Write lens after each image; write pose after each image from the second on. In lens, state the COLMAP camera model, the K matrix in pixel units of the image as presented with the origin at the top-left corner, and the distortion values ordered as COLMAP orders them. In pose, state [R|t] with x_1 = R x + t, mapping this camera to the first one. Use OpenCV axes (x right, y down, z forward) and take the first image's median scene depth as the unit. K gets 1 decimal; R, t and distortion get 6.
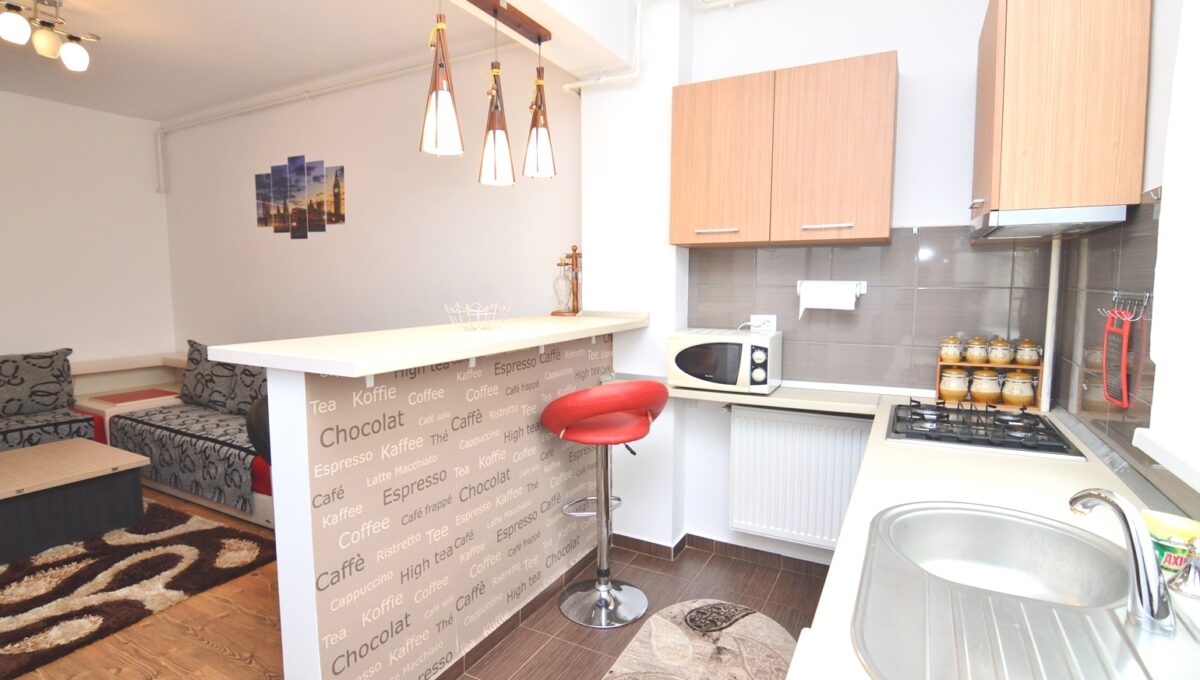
lens RADIAL K [[589.8, 0, 594.7], [0, 589.8, 341.5], [0, 0, 1]] dist [-0.010687, -0.008526]
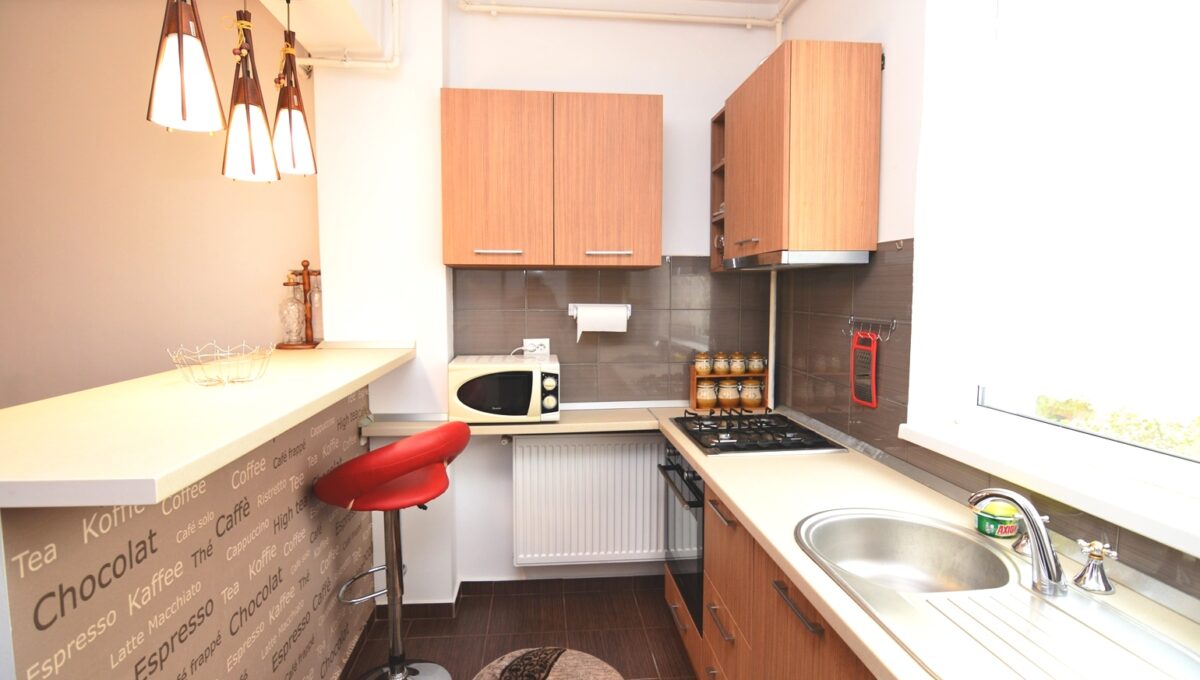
lens RADIAL K [[589.8, 0, 599.0], [0, 589.8, 339.2], [0, 0, 1]] dist [-0.010687, -0.008526]
pose [[0.829576, -0.043029, 0.556734, -0.198635], [0.053830, 0.998545, -0.003036, -0.041678], [-0.555794, 0.032487, 0.830685, 0.155383]]
